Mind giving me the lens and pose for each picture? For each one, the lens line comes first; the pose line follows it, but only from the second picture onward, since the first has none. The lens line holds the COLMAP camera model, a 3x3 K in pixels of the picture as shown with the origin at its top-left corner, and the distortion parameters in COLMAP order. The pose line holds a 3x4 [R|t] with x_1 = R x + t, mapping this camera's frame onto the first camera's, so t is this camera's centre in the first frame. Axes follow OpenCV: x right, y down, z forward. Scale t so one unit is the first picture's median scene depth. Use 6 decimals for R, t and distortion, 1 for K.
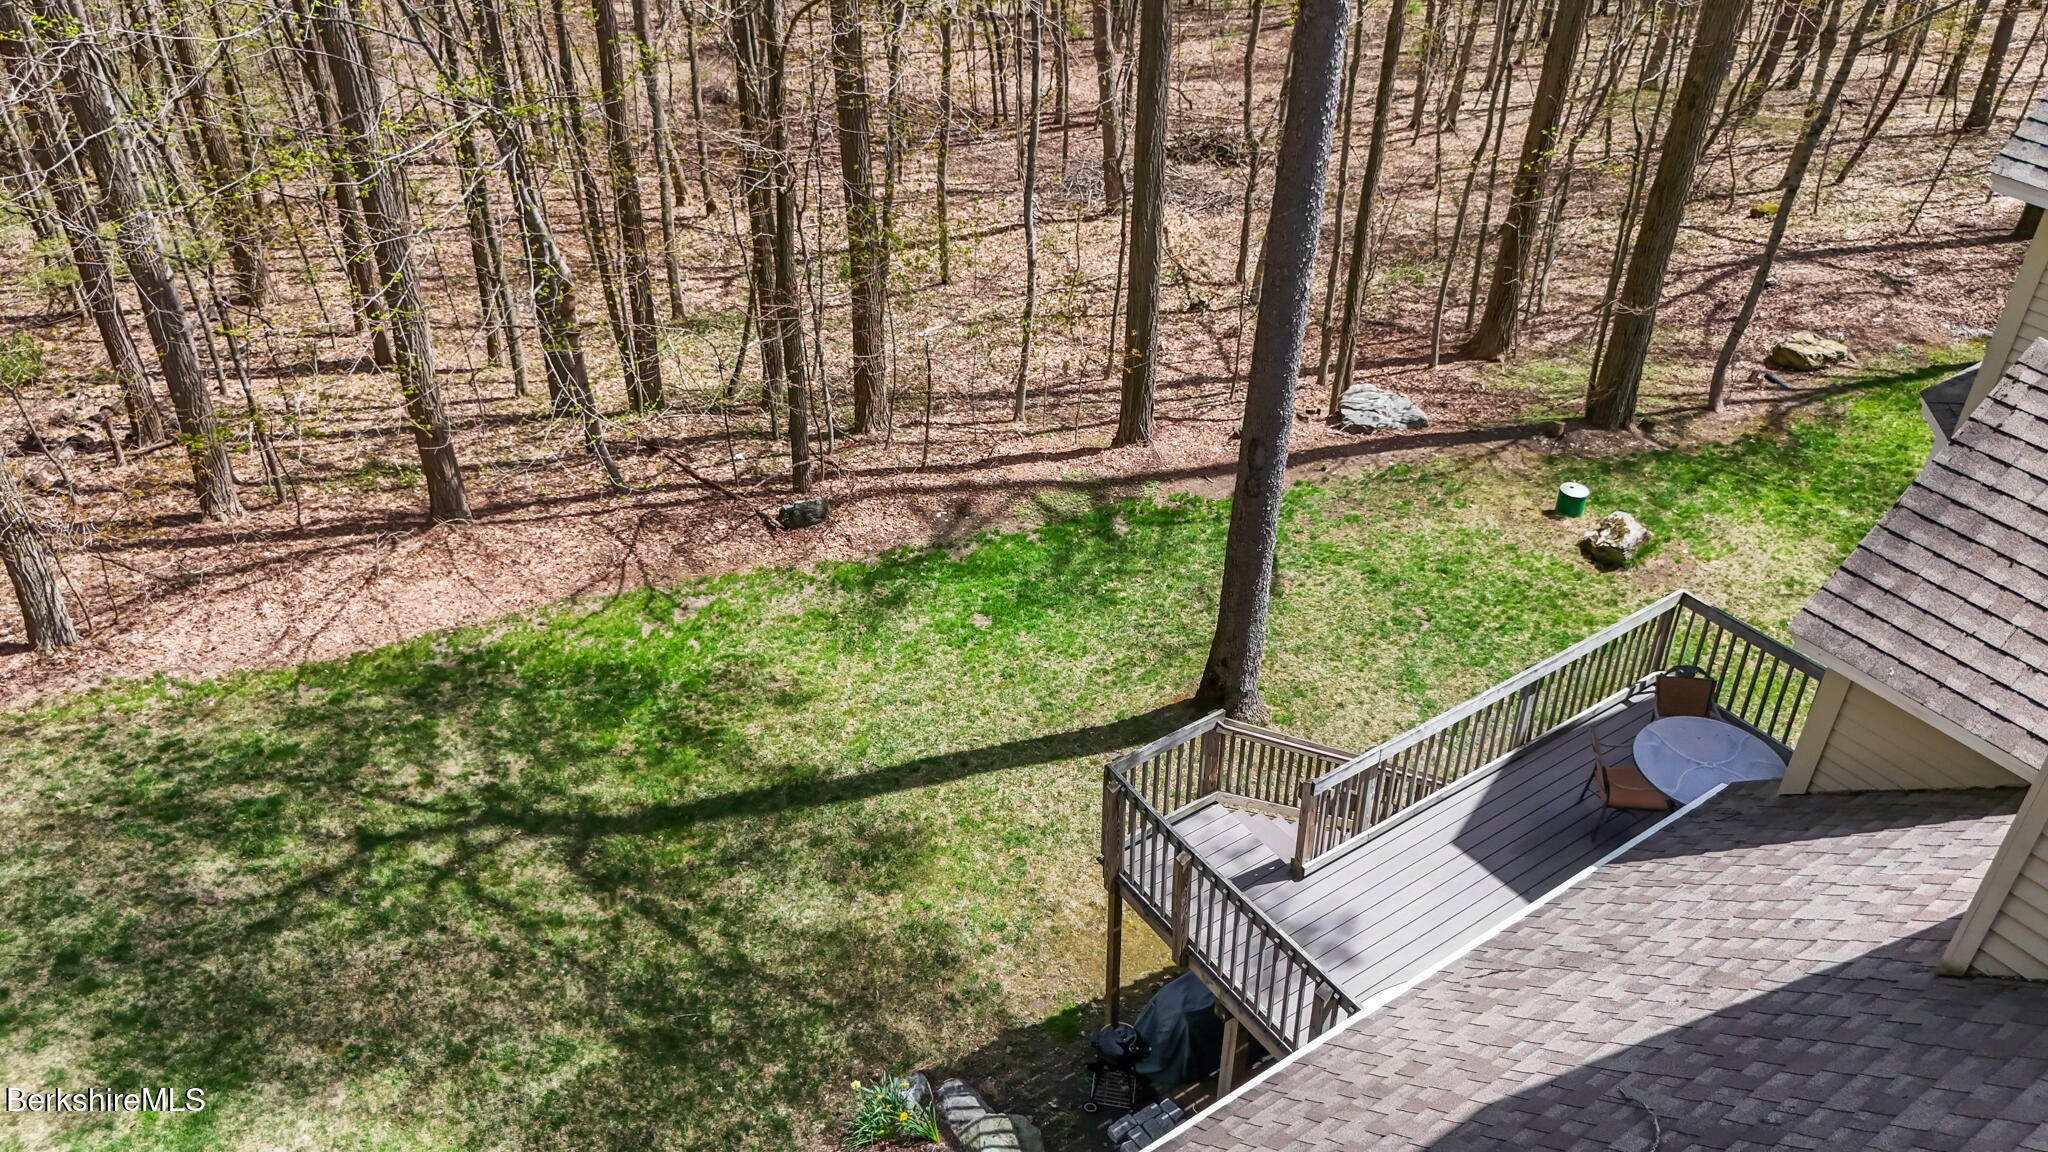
lens RADIAL K [[1527.0, 0, 1024.0], [0, 1527.0, 576.0], [0, 0, 1]] dist [0.039516, -0.034483]
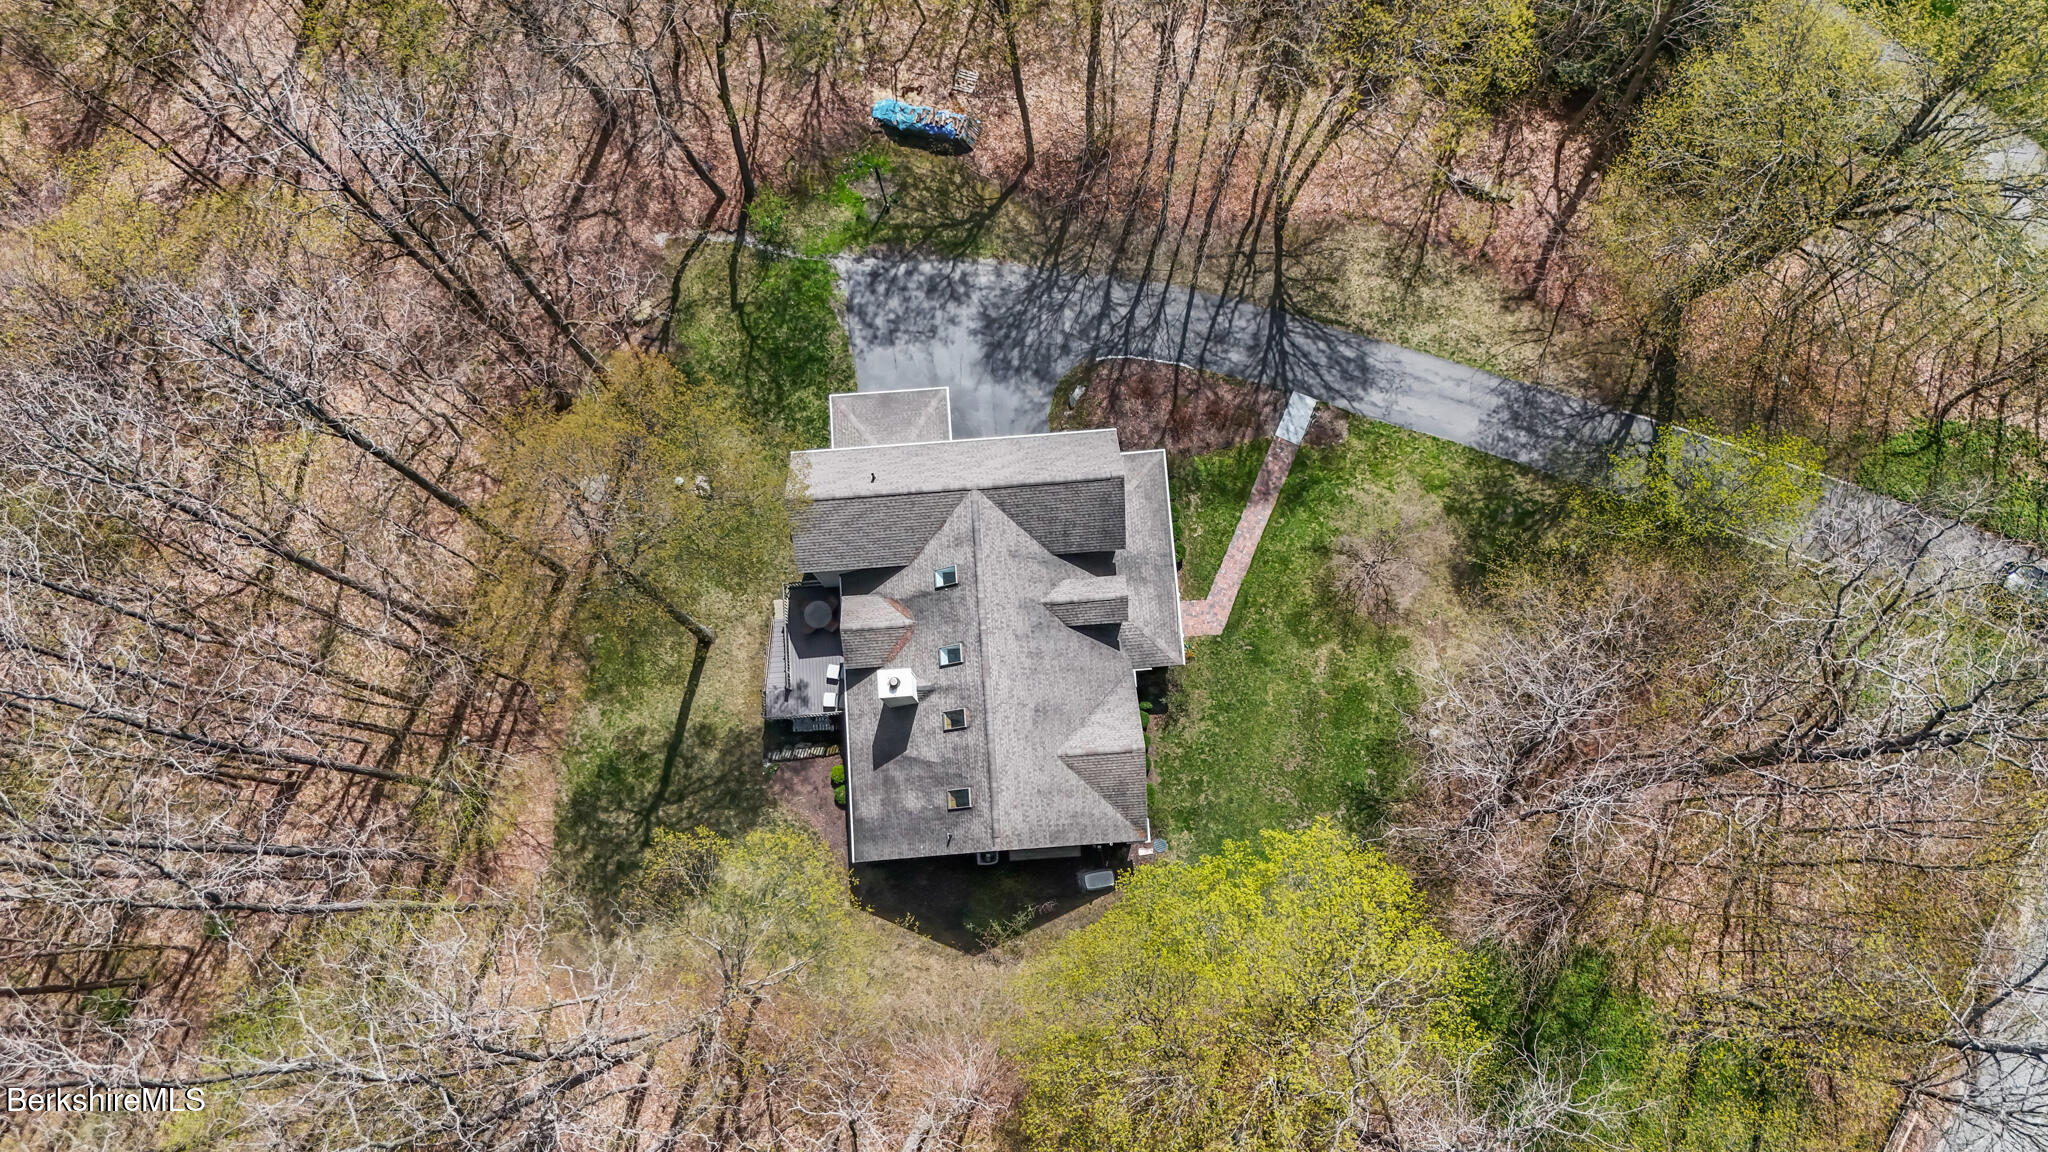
lens RADIAL K [[1527.0, 0, 1024.0], [0, 1527.0, 576.0], [0, 0, 1]] dist [0.039516, -0.034483]
pose [[0.494126, -0.849712, 0.183926, -0.048787], [0.496582, 0.449500, 0.742533, -2.346290], [-0.713615, -0.275570, 0.644062, -1.917377]]
